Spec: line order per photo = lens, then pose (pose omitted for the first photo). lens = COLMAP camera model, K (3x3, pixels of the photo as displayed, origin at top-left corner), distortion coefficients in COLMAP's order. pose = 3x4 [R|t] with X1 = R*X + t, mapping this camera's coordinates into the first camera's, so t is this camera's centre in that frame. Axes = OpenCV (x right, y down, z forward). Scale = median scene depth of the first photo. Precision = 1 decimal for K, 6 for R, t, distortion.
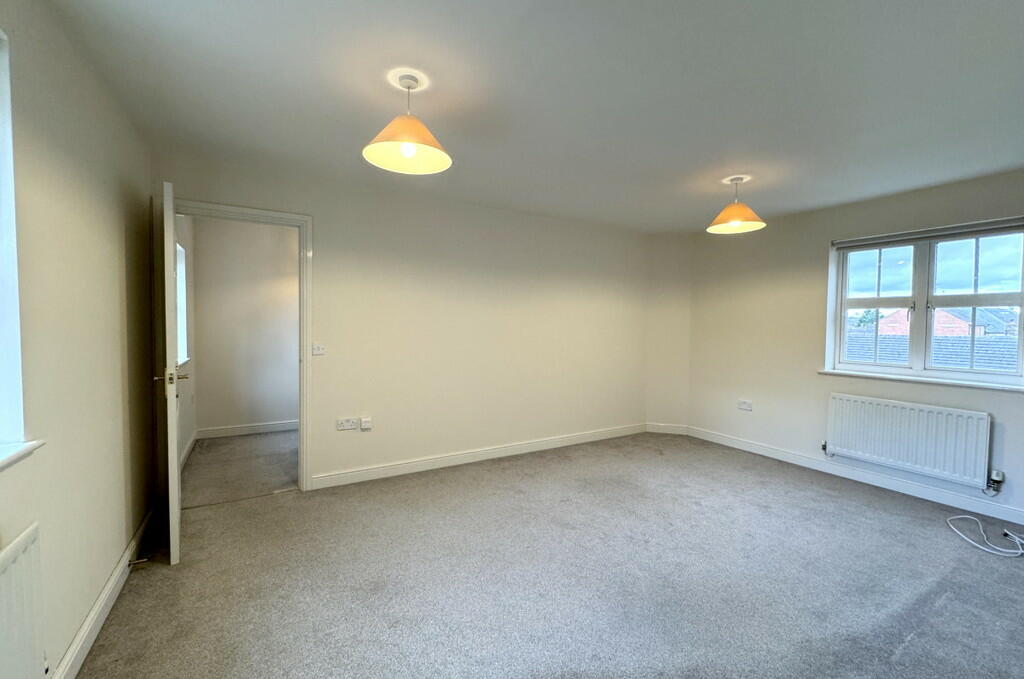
lens RADIAL K [[422.3, 0, 512.0], [0, 422.3, 339.5], [0, 0, 1]] dist [-0.000327, 0.000297]
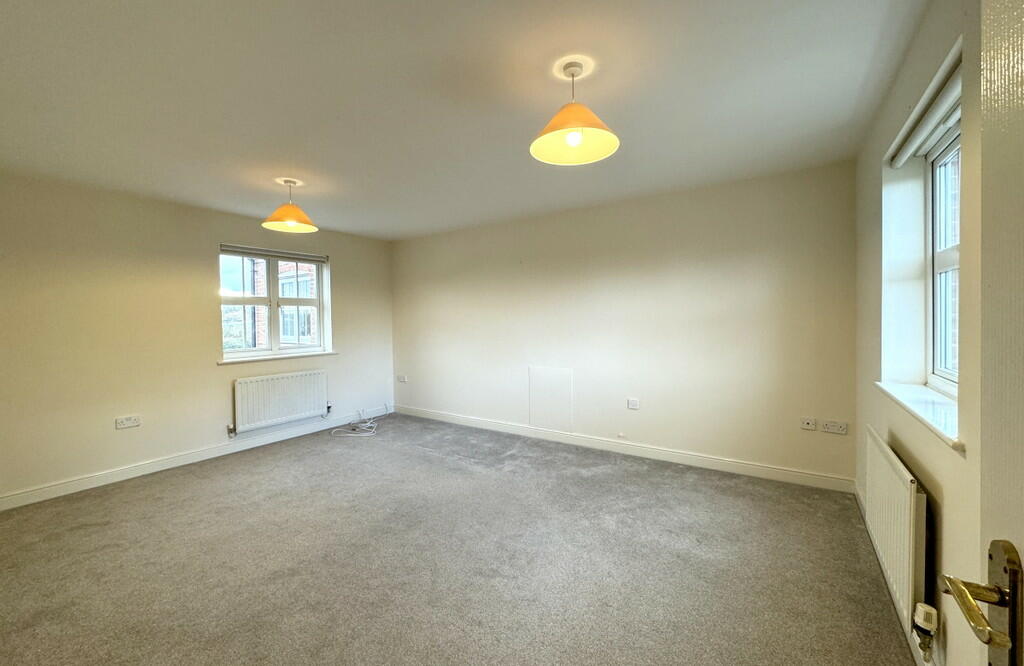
lens RADIAL K [[407.9, 0, 512.0], [0, 407.9, 333.0], [0, 0, 1]] dist [-0.001744, -0.000046]
pose [[-0.411426, -0.048373, 0.910159, -0.583878], [0.043246, 0.996430, 0.072507, -0.048887], [-0.910417, 0.069192, -0.407865, 0.849416]]
